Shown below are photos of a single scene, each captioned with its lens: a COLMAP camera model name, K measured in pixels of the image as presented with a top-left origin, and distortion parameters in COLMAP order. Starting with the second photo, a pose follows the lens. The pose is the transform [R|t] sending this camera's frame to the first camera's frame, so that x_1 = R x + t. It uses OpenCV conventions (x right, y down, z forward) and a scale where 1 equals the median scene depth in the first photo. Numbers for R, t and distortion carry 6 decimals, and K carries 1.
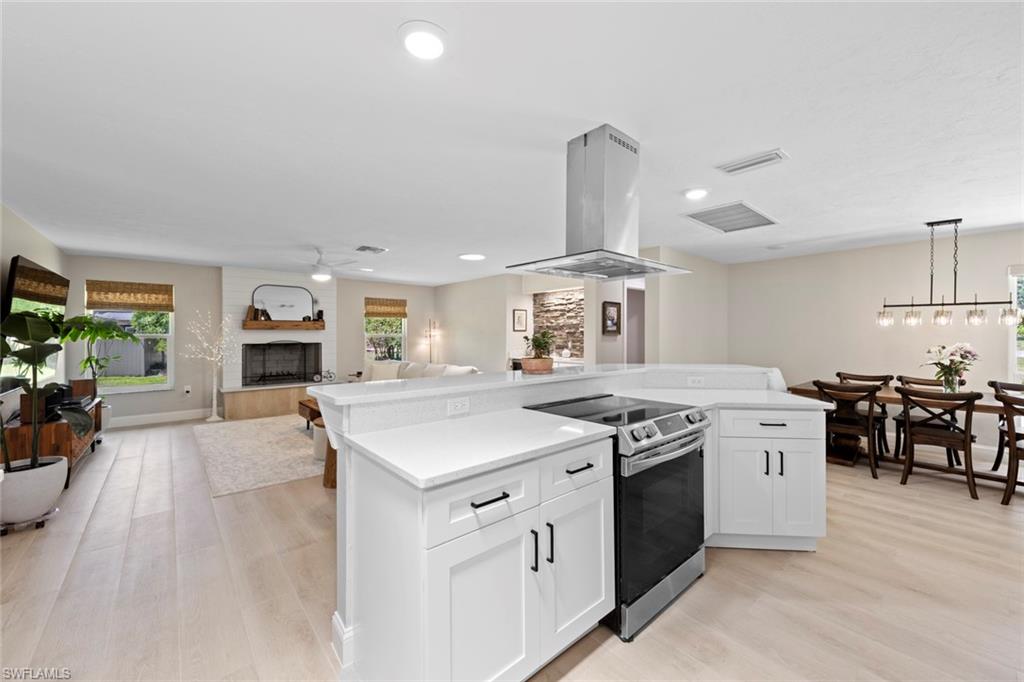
lens RADIAL K [[395.4, 0, 512.1], [0, 395.4, 335.0], [0, 0, 1]] dist [0.008449, 0.000070]
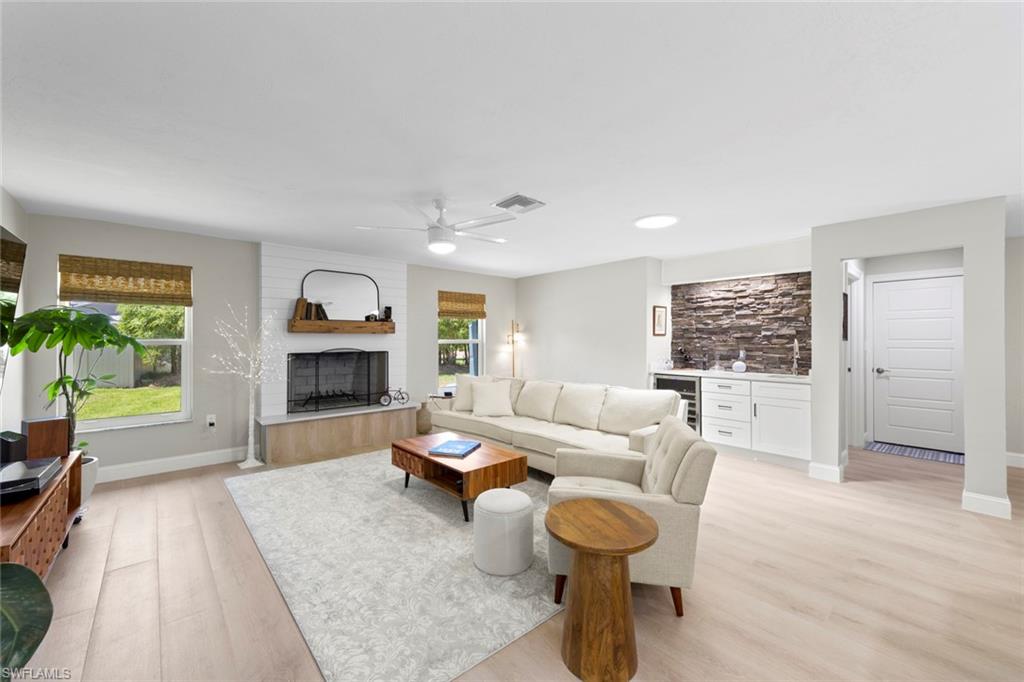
lens RADIAL K [[399.4, 0, 512.3], [0, 399.4, 337.3], [0, 0, 1]] dist [0.009328, -0.000127]
pose [[0.999879, 0.001041, 0.015510, -0.290075], [-0.000931, 0.999974, -0.007112, -0.000939], [-0.015517, 0.007097, 0.999854, 0.282694]]
